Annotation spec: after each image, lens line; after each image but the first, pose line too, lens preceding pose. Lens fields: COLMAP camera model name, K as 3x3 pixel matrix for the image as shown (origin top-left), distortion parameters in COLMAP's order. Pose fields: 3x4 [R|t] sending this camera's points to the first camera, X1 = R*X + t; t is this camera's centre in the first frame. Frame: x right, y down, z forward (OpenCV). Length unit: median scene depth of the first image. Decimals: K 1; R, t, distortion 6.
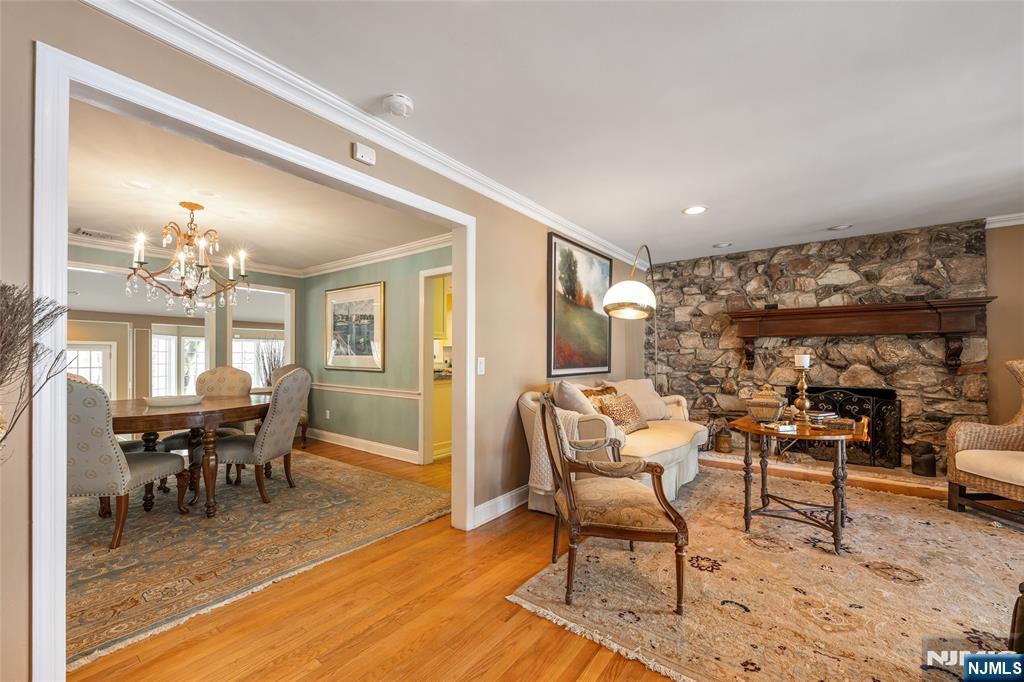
lens RADIAL K [[408.2, 0, 519.5], [0, 408.2, 366.2], [0, 0, 1]] dist [-0.000245, -0.000610]
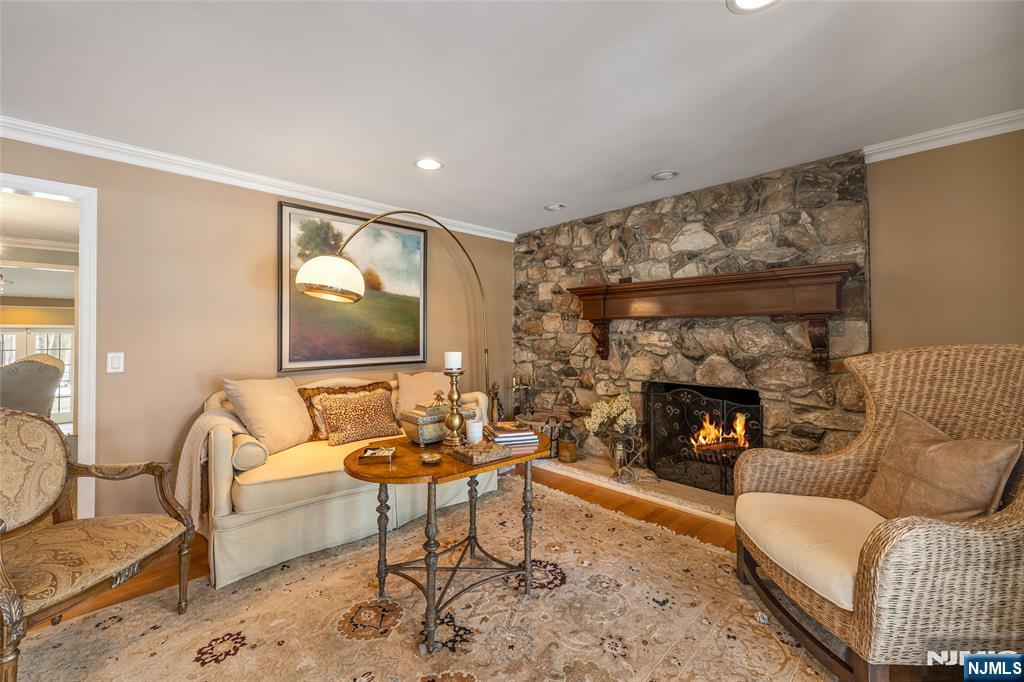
lens RADIAL K [[408.2, 0, 511.6], [0, 408.2, 335.8], [0, 0, 1]] dist [-0.000245, -0.000610]
pose [[0.988871, -0.003370, -0.148739, 0.490077], [0.001085, 0.999880, -0.015444, -0.024974], [0.148774, 0.015110, 0.988756, 0.170840]]
